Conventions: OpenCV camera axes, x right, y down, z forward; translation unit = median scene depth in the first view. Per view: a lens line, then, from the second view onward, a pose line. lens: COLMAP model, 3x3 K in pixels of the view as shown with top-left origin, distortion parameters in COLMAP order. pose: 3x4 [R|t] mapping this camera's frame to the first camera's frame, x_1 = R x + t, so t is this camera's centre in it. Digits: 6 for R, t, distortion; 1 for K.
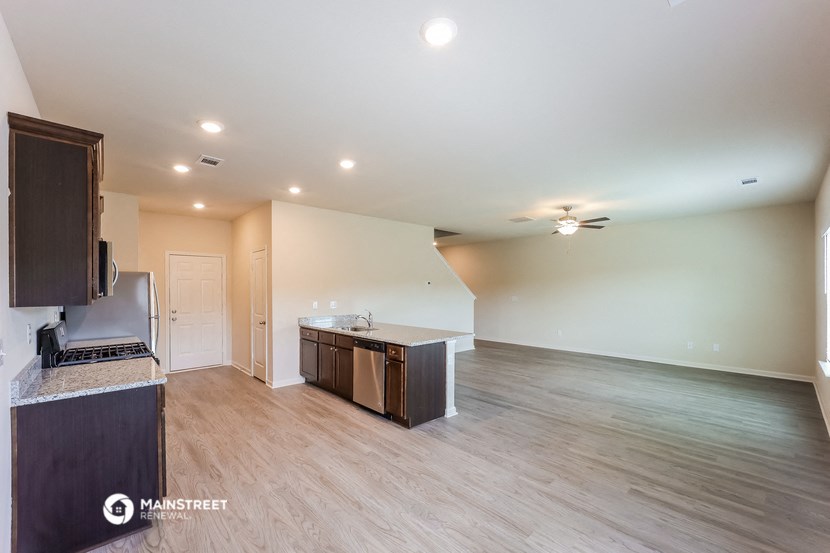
lens RADIAL K [[342.9, 0, 416.6], [0, 342.9, 289.5], [0, 0, 1]] dist [0.000333, -0.000014]
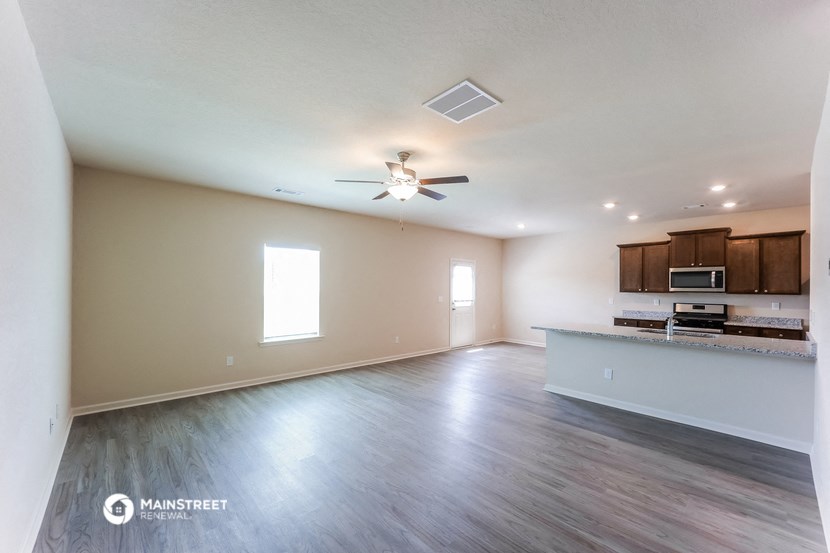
lens RADIAL K [[333.8, 0, 415.0], [0, 333.8, 276.5], [0, 0, 1]] dist [-0.000637, -0.000070]
pose [[-0.999977, -0.005201, 0.004419, 0.592424], [-0.005322, 0.999601, -0.027743, -0.004960], [-0.004273, -0.027766, -0.999605, 2.261366]]
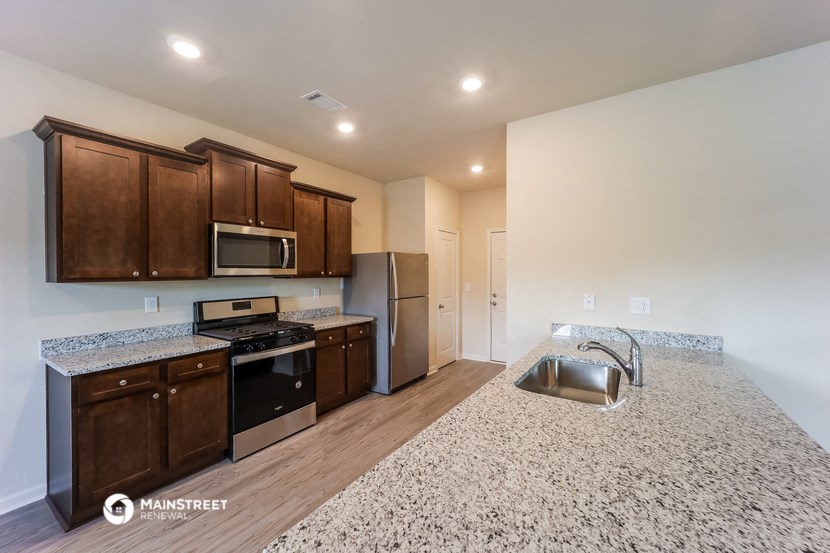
lens RADIAL K [[333.8, 0, 415.0], [0, 333.8, 276.5], [0, 0, 1]] dist [-0.000637, -0.000070]
pose [[0.232811, 0.017144, -0.972371, 0.150977], [-0.006037, 0.999851, 0.016183, 0.002461], [0.972503, 0.002102, 0.232880, 0.907512]]
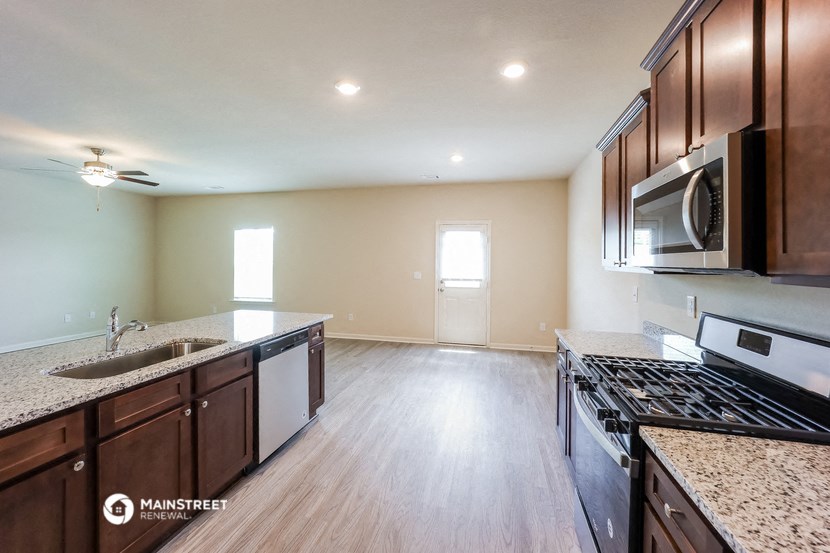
lens RADIAL K [[336.5, 0, 424.8], [0, 336.5, 261.9], [0, 0, 1]] dist [-0.000240, -0.000035]
pose [[-0.569794, -0.001698, 0.821786, -0.825469], [-0.002959, 0.999996, 0.000014, 0.008453], [-0.821782, -0.002424, -0.569797, 1.176372]]
